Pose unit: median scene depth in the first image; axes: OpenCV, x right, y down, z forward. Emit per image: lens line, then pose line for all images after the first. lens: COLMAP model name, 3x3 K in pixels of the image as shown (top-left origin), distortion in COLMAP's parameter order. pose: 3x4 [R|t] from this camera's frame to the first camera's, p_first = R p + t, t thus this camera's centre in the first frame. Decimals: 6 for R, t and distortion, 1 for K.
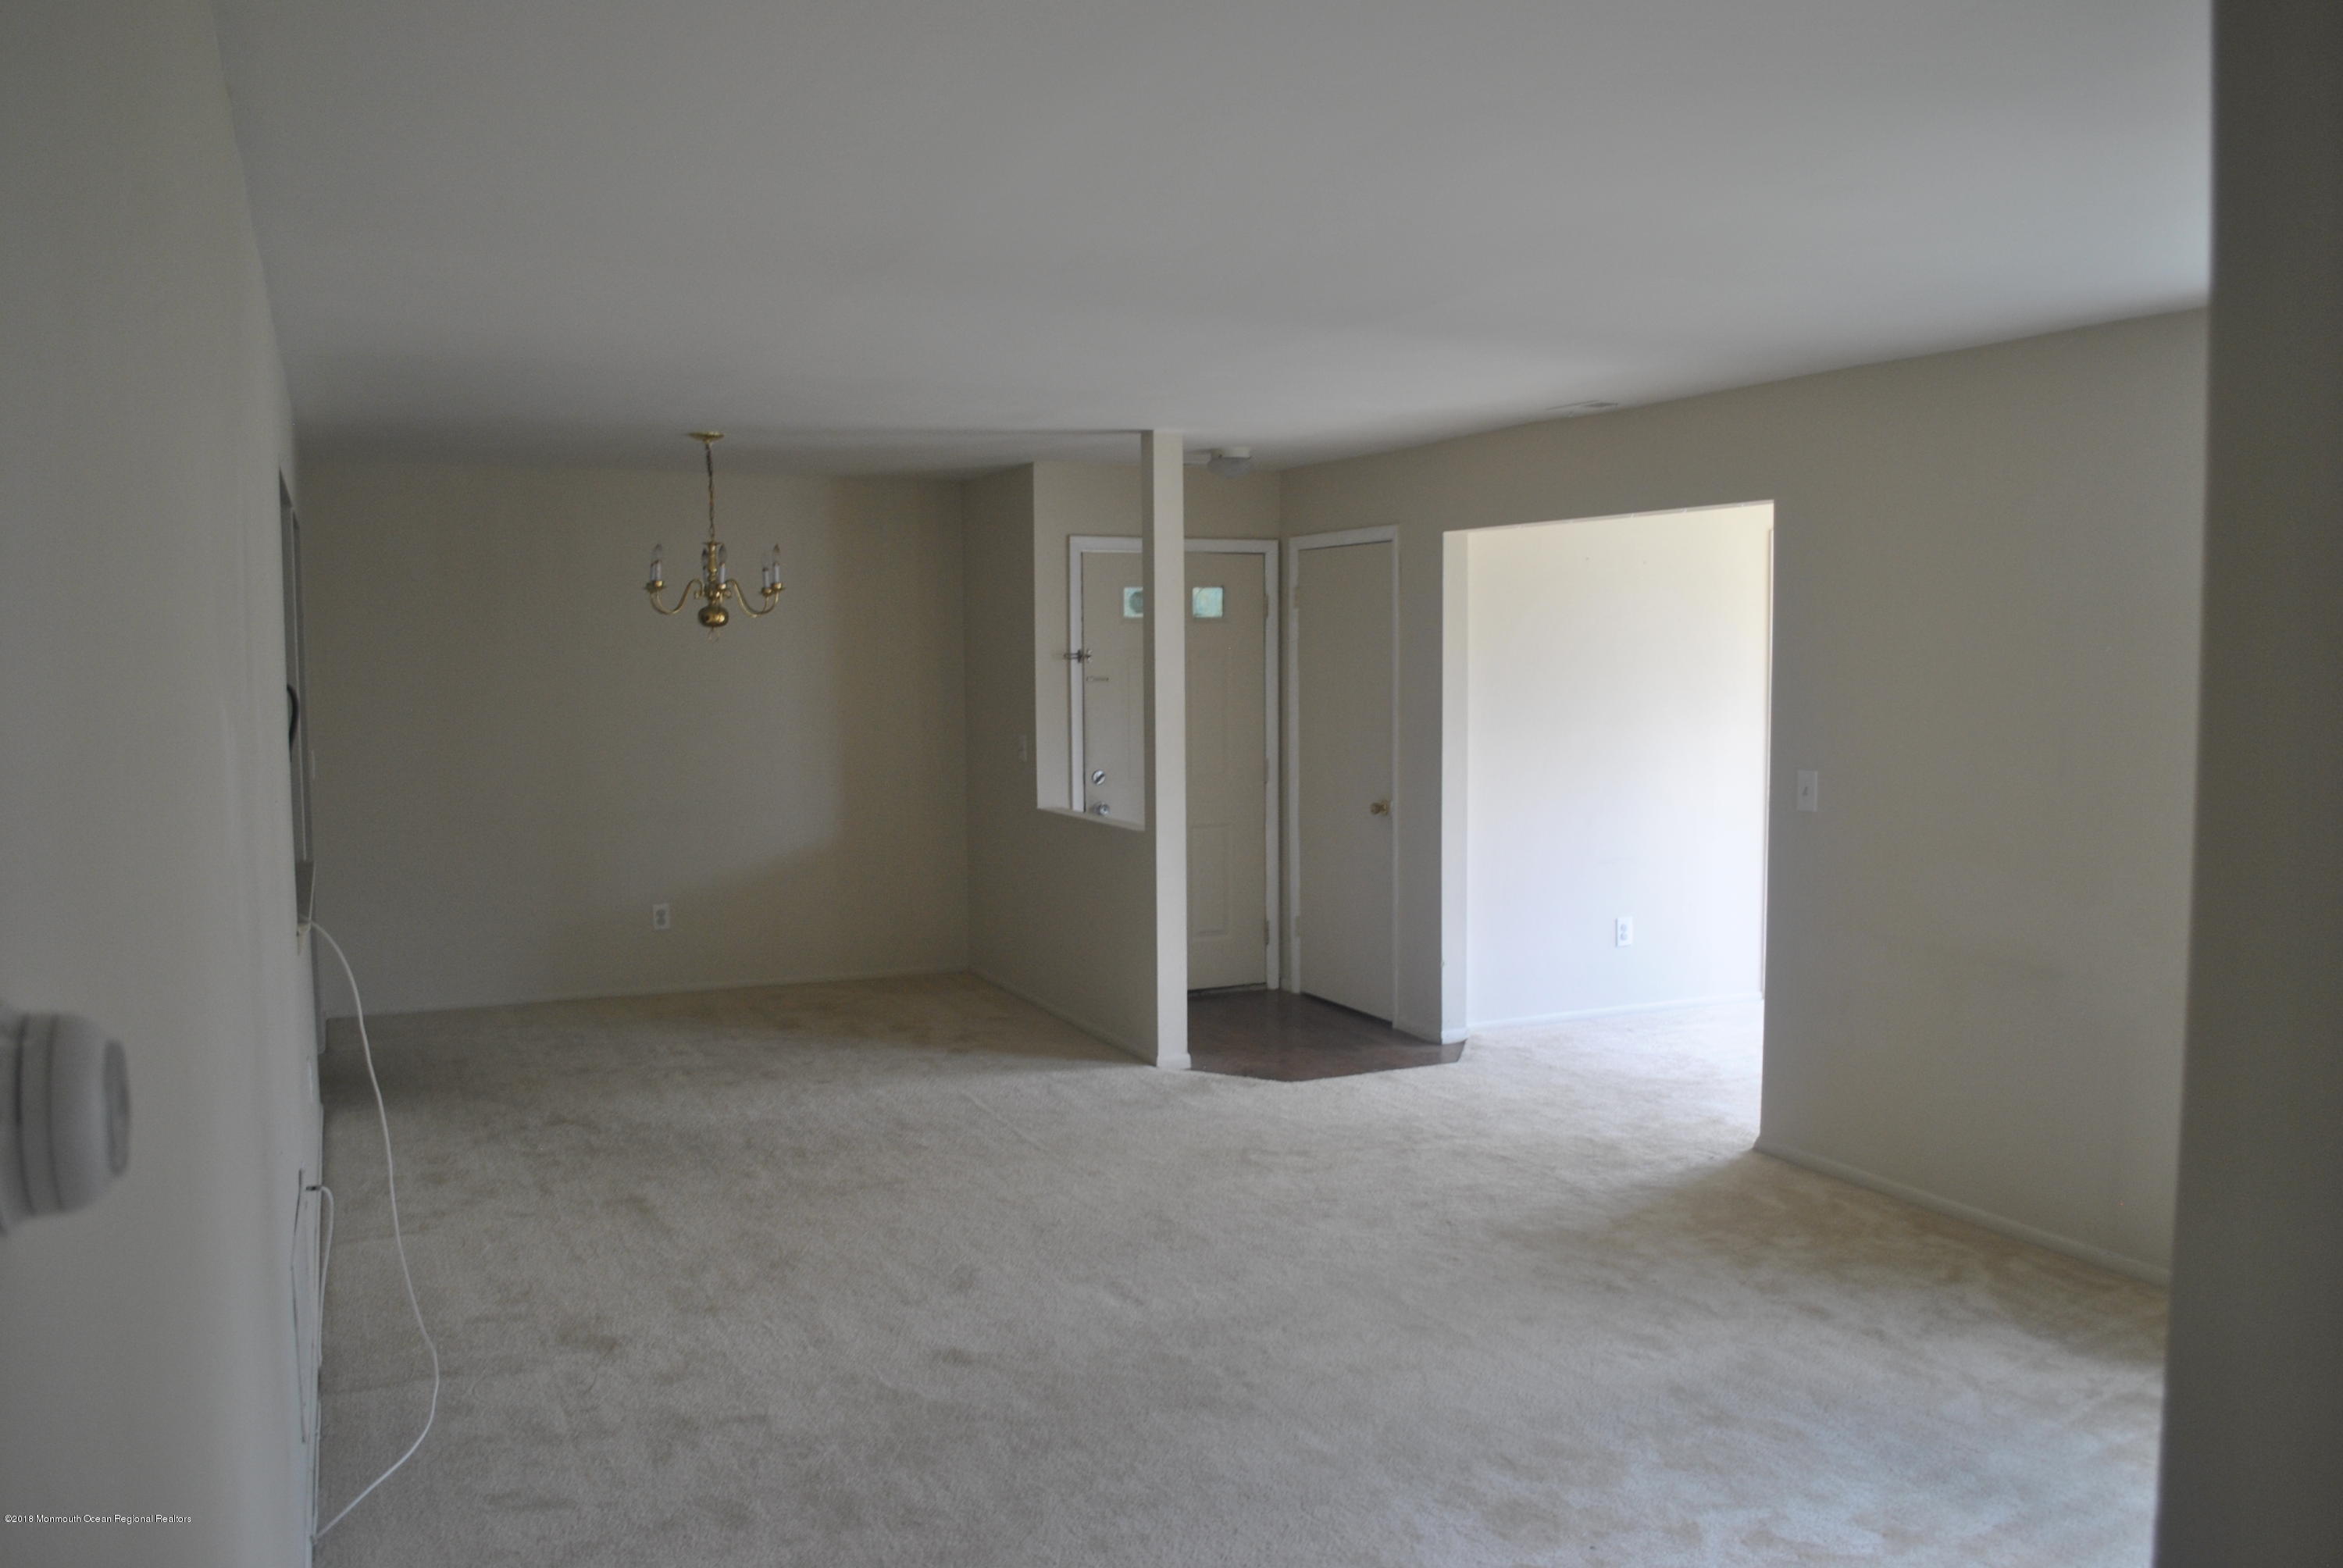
lens RADIAL K [[1852.2, 0, 1165.4], [0, 1852.2, 785.6], [0, 0, 1]] dist [-0.080958, 0.001808]
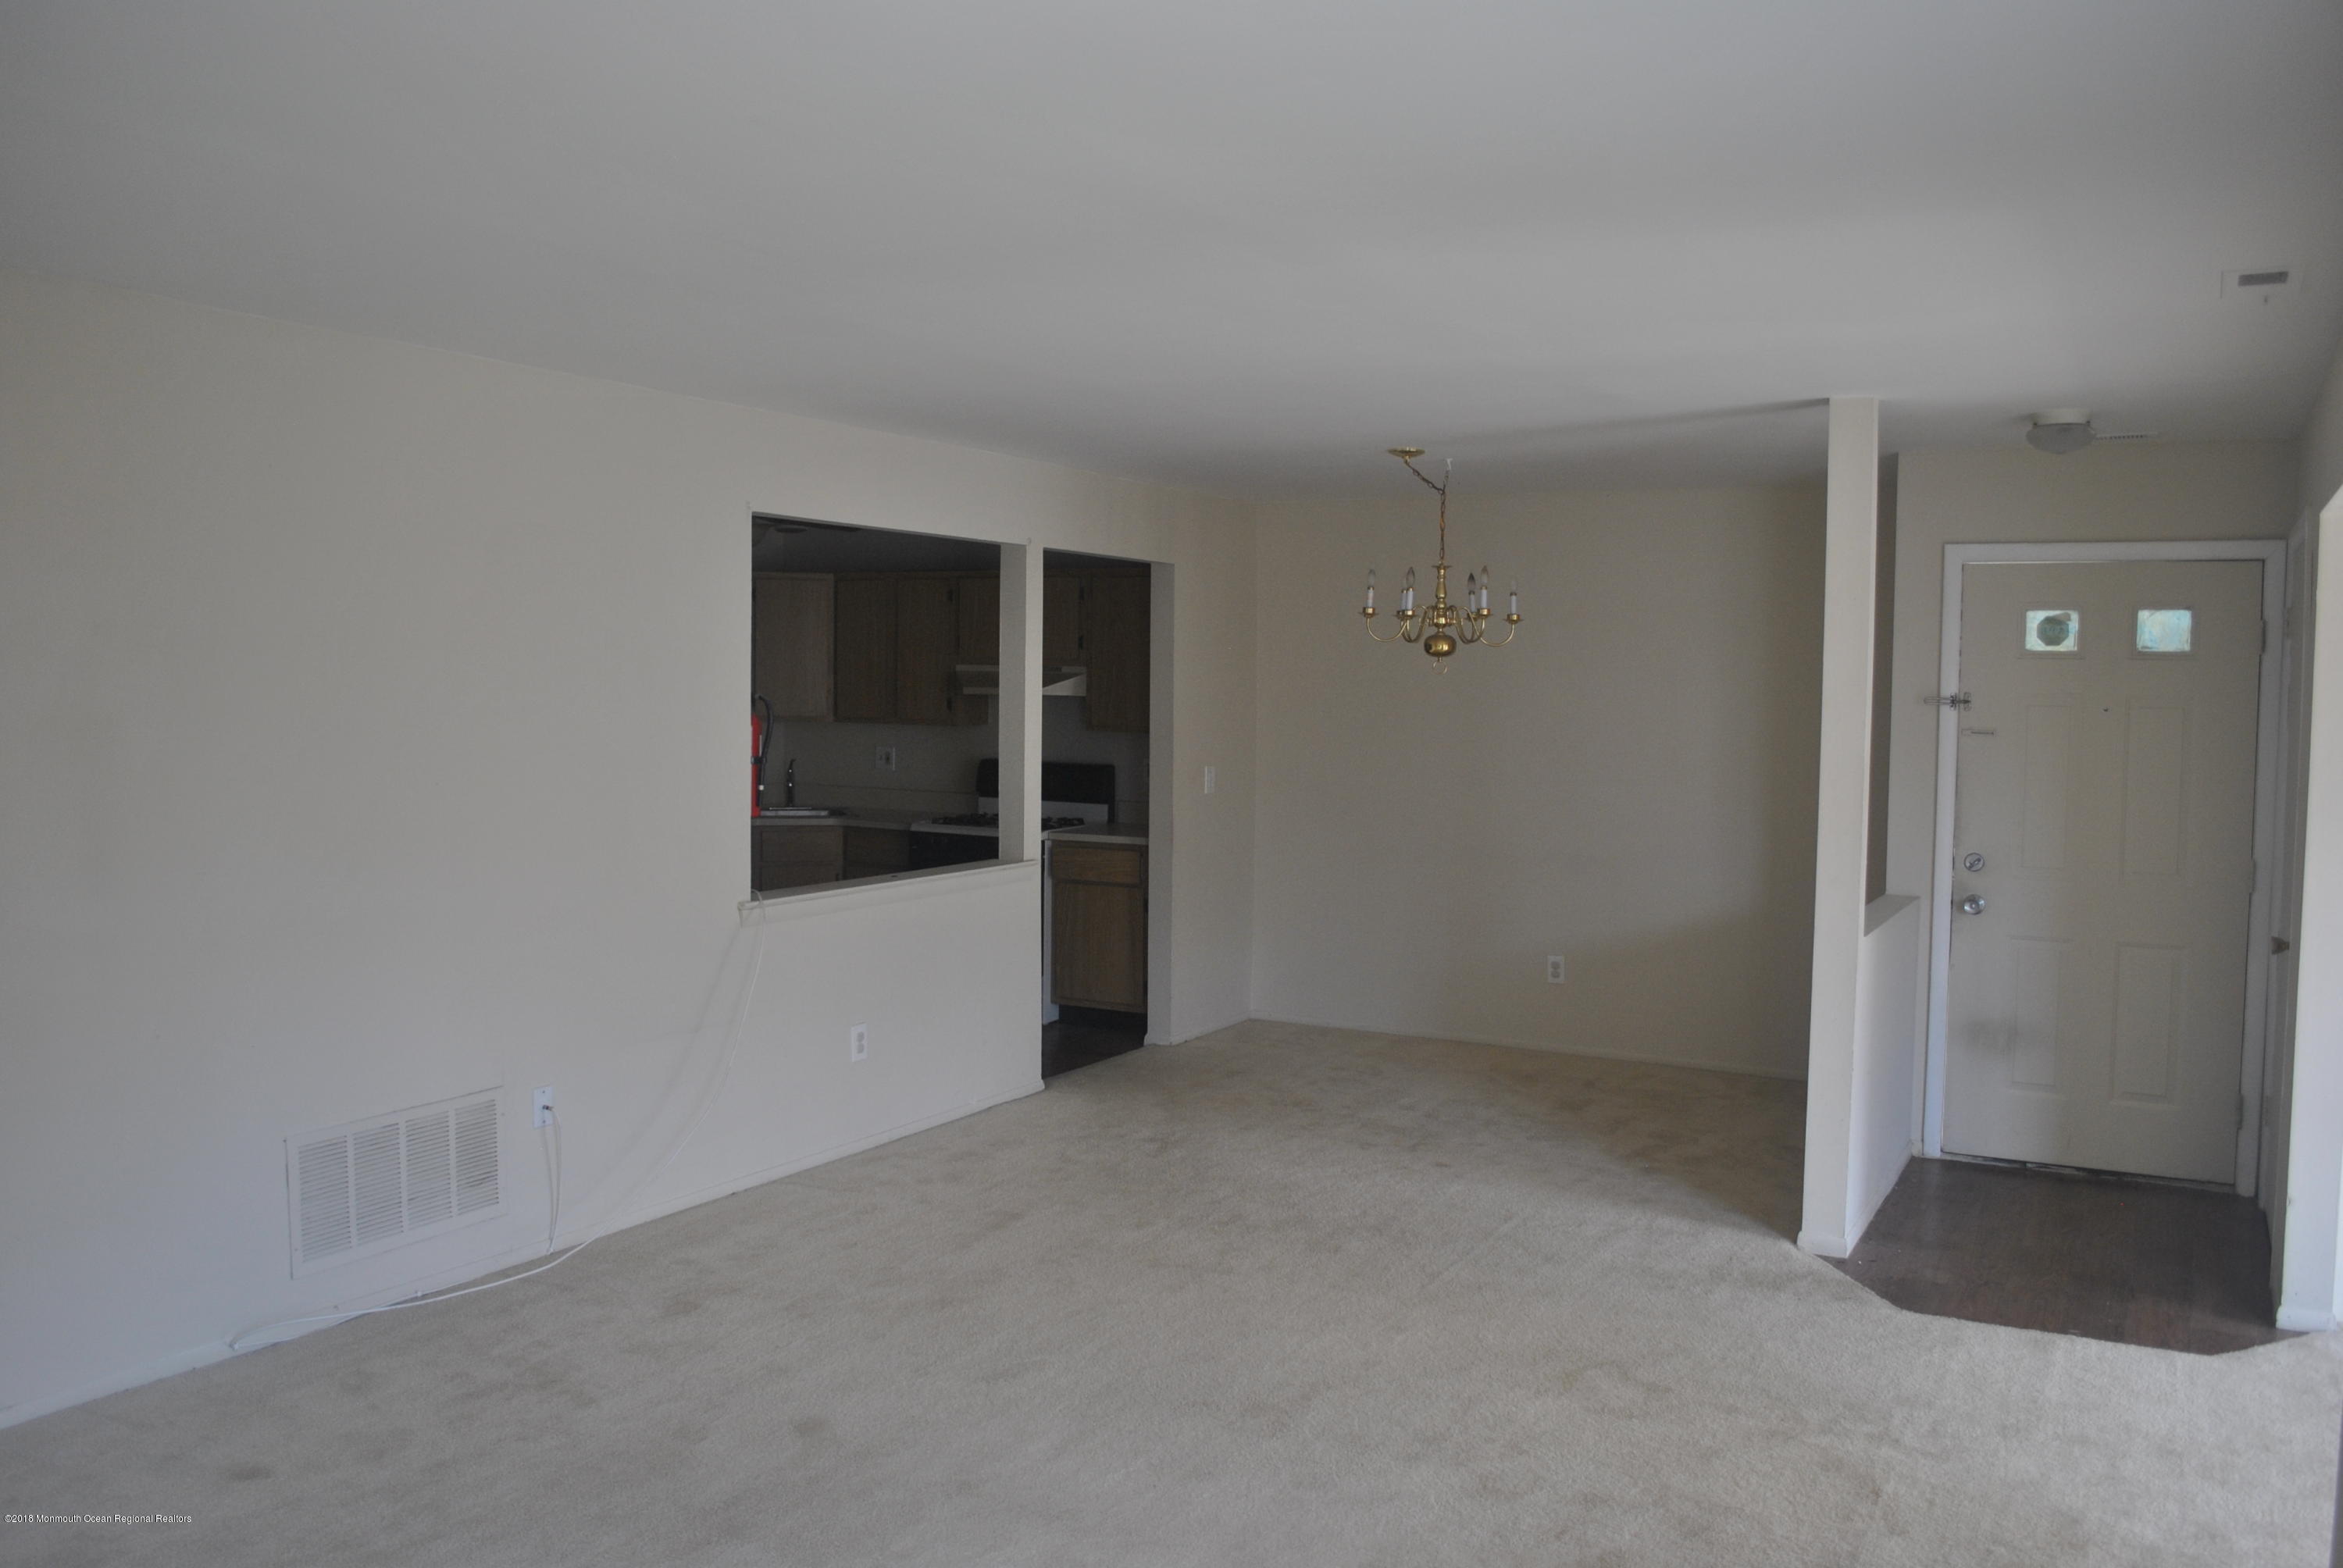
lens RADIAL K [[1852.2, 0, 1172.3], [0, 1852.2, 784.4], [0, 0, 1]] dist [-0.080958, 0.001808]
pose [[0.585438, 0.058586, -0.808598, 0.432402], [-0.077493, 0.996863, 0.016120, -0.026507], [0.807005, 0.053224, 0.588141, 0.346965]]
